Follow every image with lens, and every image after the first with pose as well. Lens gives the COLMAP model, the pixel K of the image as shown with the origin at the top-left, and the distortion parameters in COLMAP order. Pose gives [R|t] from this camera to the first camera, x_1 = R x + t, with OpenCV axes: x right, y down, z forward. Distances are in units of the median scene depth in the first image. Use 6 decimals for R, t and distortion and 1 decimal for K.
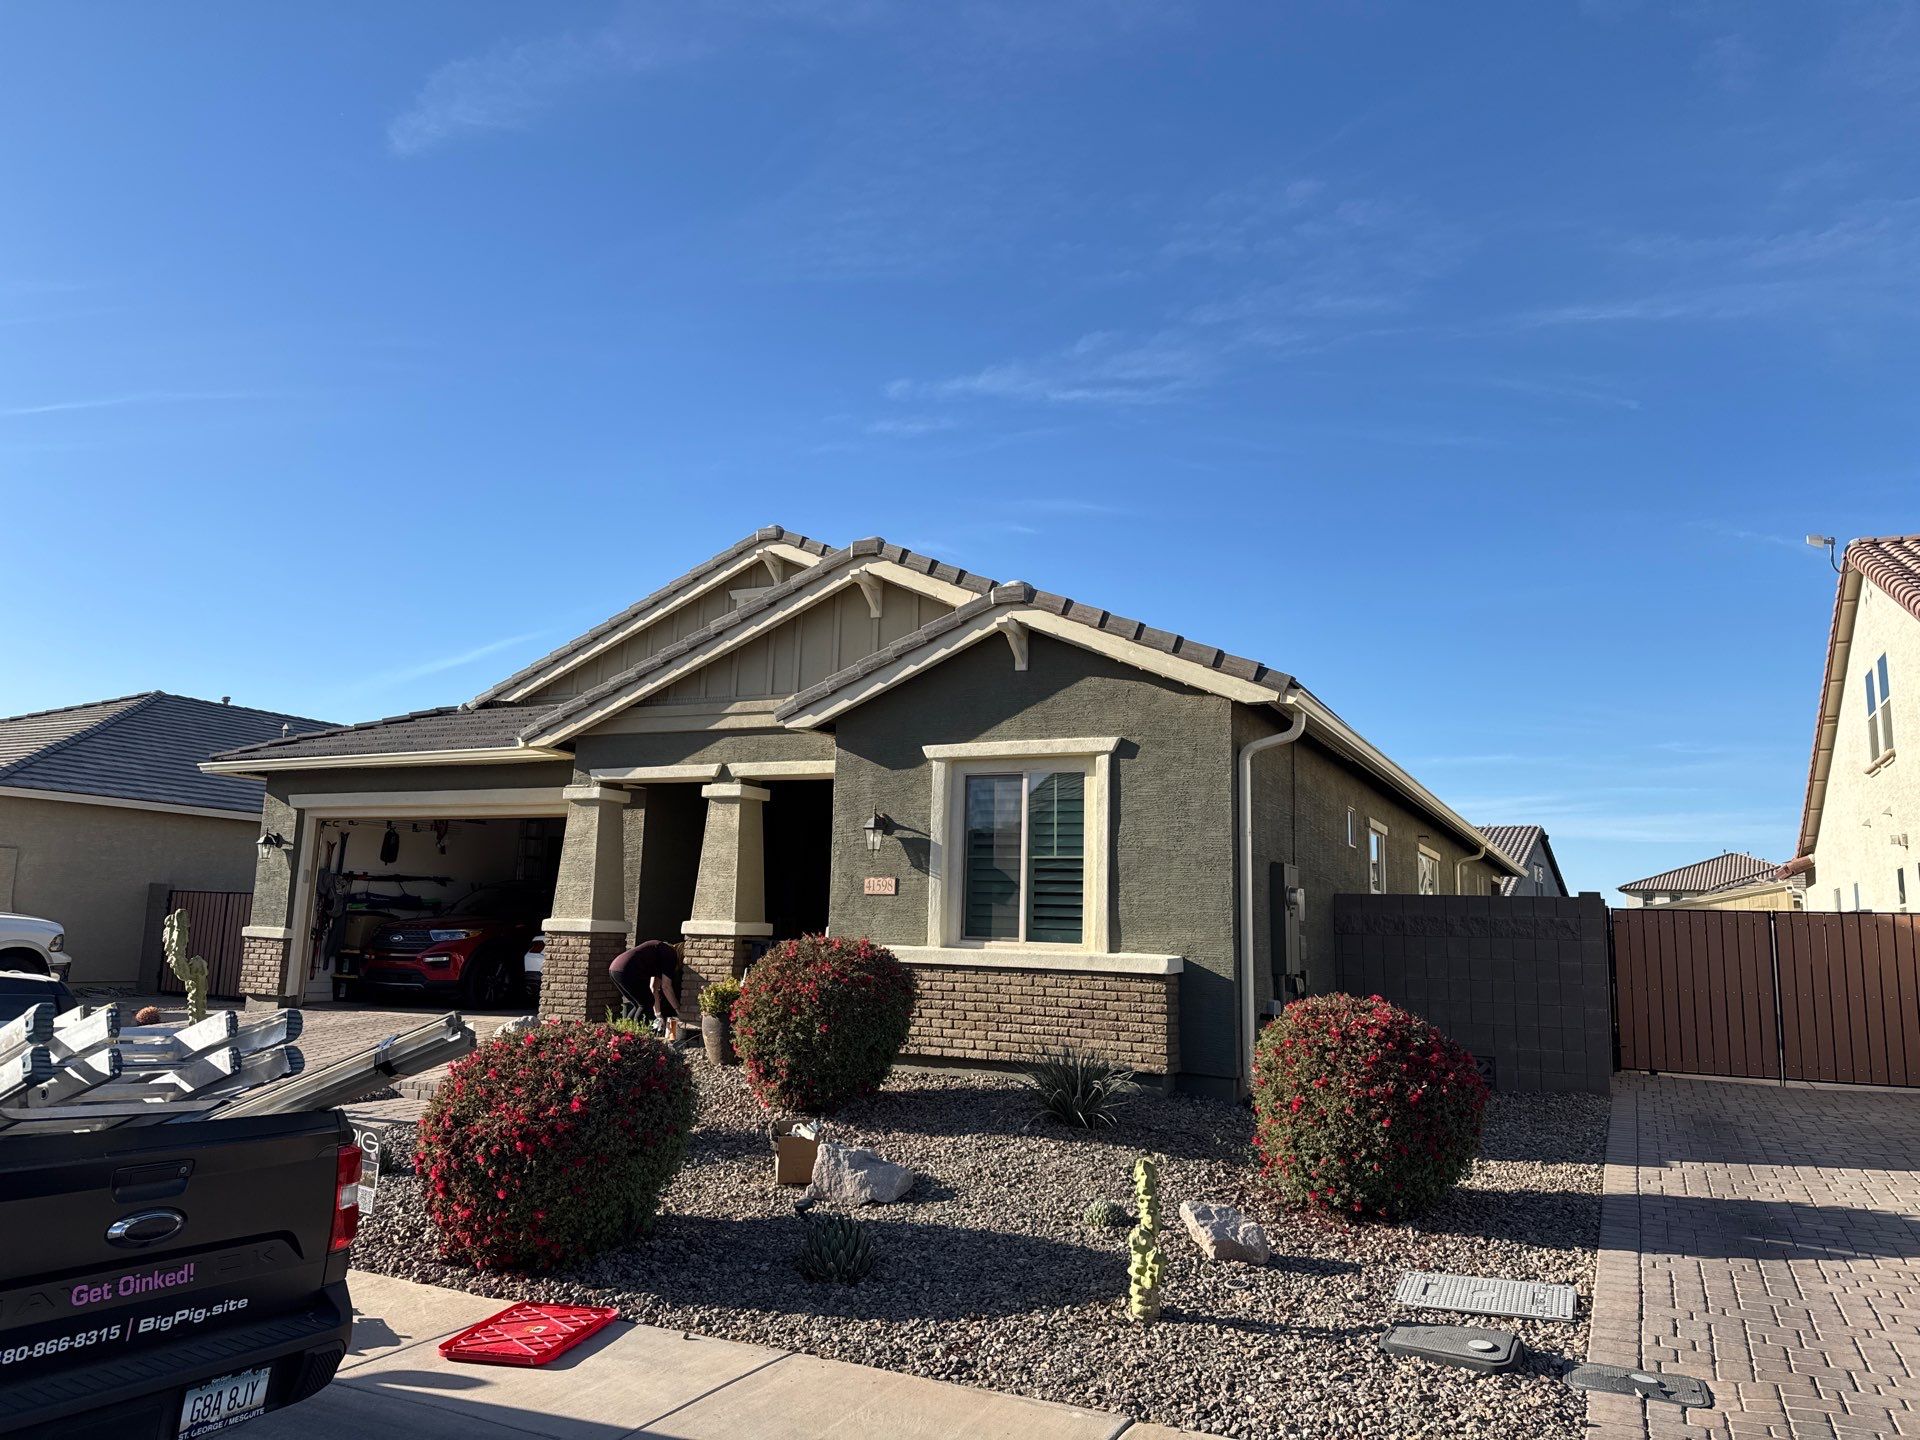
lens RADIAL K [[1323.9, 0, 960.0], [0, 1323.9, 720.0], [0, 0, 1]] dist [0.000539, 0.000173]
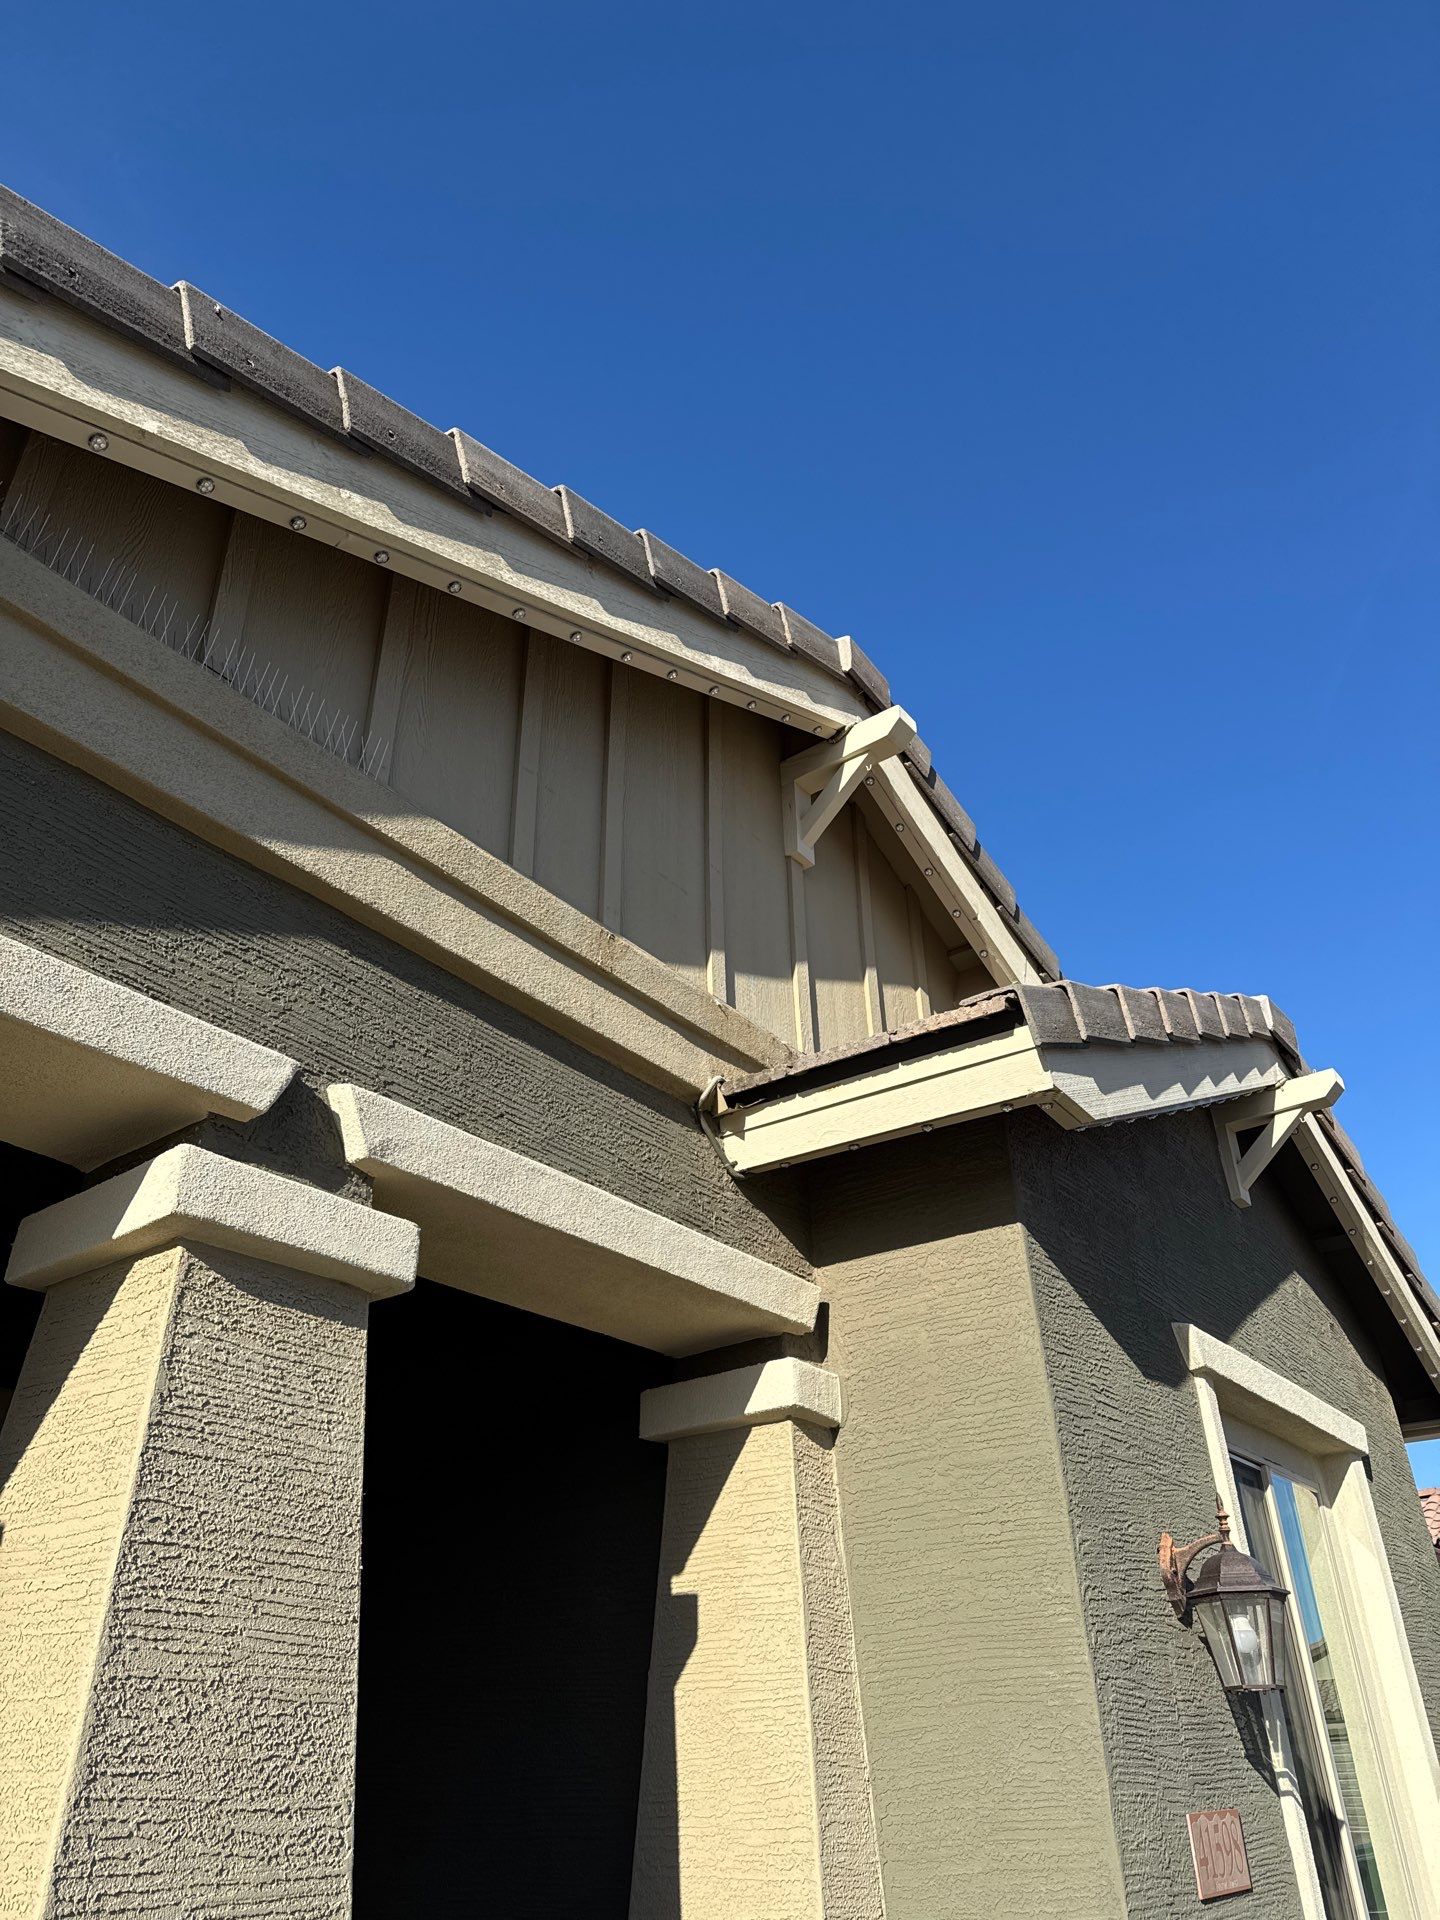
lens RADIAL K [[1323.9, 0, 720.0], [0, 1323.9, 960.0], [0, 0, 1]] dist [0.000539, 0.000173]
pose [[0.138676, 0.461847, 0.876052, -0.331251], [-0.139244, 0.884904, -0.444472, 0.090202], [-0.980500, -0.060348, 0.187025, 0.918022]]
